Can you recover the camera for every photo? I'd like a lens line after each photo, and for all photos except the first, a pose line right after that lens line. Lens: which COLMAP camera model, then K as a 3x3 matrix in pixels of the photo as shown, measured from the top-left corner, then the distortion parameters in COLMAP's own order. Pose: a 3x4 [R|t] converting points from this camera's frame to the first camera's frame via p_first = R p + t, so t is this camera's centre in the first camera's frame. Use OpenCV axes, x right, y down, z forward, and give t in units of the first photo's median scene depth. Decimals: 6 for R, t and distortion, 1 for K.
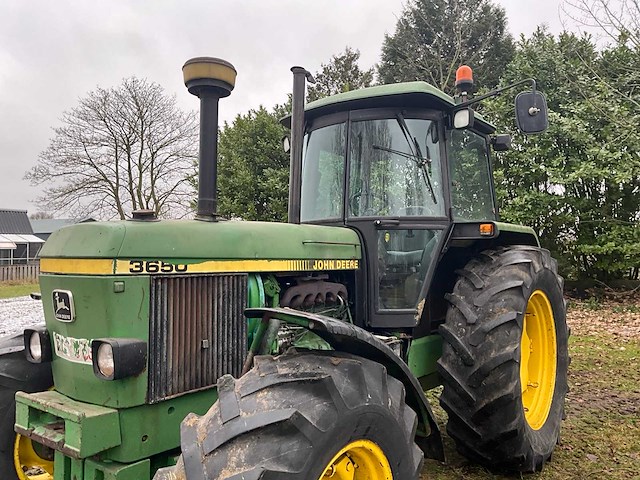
lens RADIAL K [[527.8, 0, 325.3], [0, 527.8, 239.1], [0, 0, 1]] dist [0.071735, -0.113106]
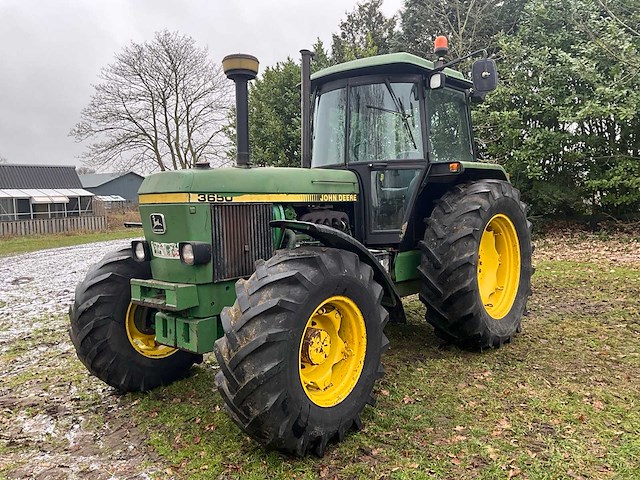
lens RADIAL K [[527.8, 0, 317.1], [0, 527.8, 234.9], [0, 0, 1]] dist [0.071735, -0.113106]
pose [[0.996217, -0.023854, -0.083565, 0.068879], [0.031484, 0.995334, 0.091203, 0.016719], [0.081000, -0.093489, 0.992320, -0.323020]]
